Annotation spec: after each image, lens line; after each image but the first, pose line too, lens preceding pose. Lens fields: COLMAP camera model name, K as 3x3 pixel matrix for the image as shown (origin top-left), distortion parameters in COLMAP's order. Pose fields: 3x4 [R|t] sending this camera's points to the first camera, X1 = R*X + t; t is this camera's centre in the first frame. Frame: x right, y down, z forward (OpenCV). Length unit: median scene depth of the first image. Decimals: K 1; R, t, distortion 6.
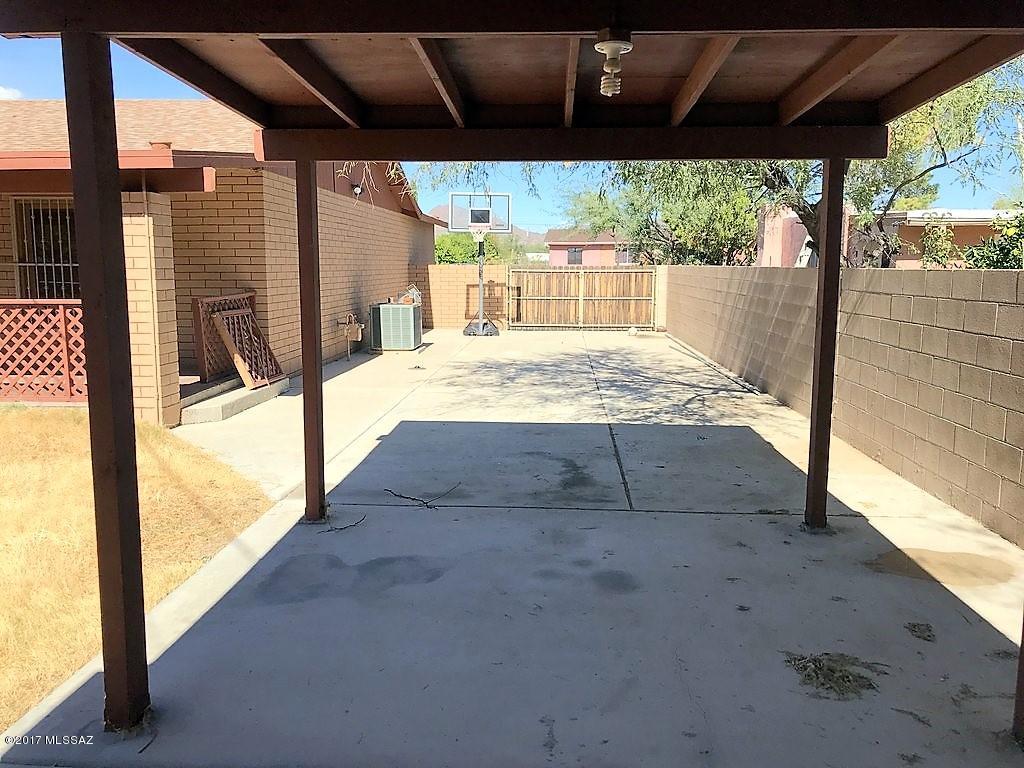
lens RADIAL K [[845.1, 0, 512.5], [0, 845.1, 376.3], [0, 0, 1]] dist [0.012985, -0.006926]
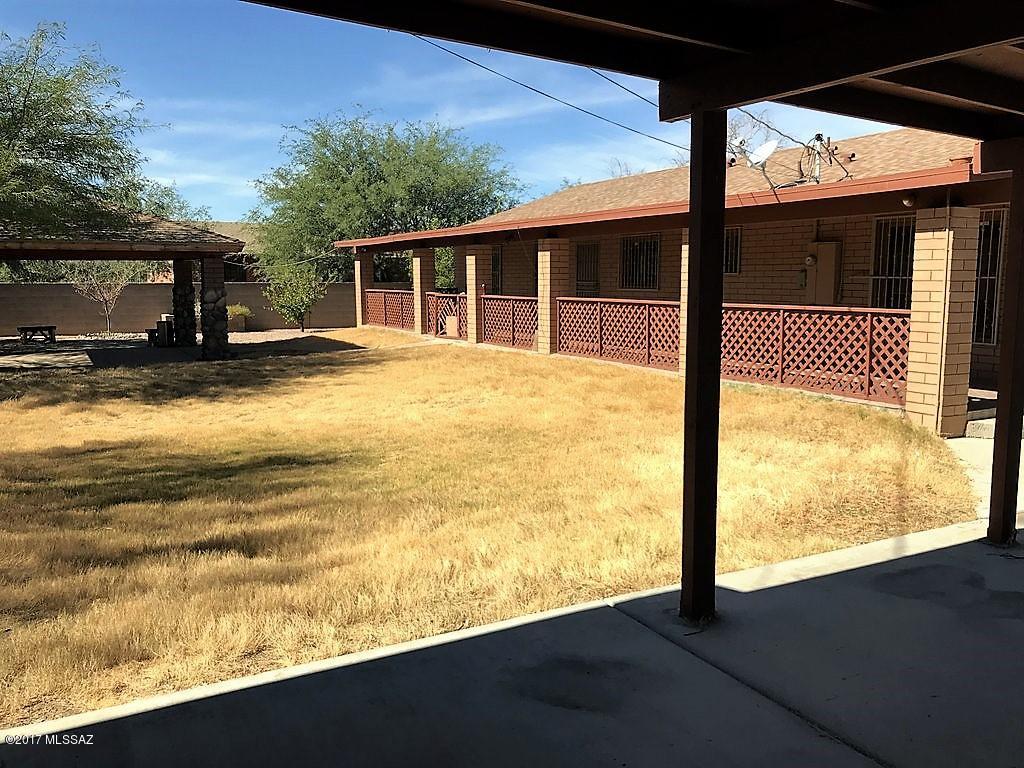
lens RADIAL K [[845.1, 0, 509.0], [0, 845.1, 388.4], [0, 0, 1]] dist [0.012985, -0.006926]
pose [[0.521472, 0.111505, -0.845951, 0.188689], [-0.113337, 0.991691, 0.060850, 0.000550], [0.845708, 0.064146, 0.529777, 0.008016]]
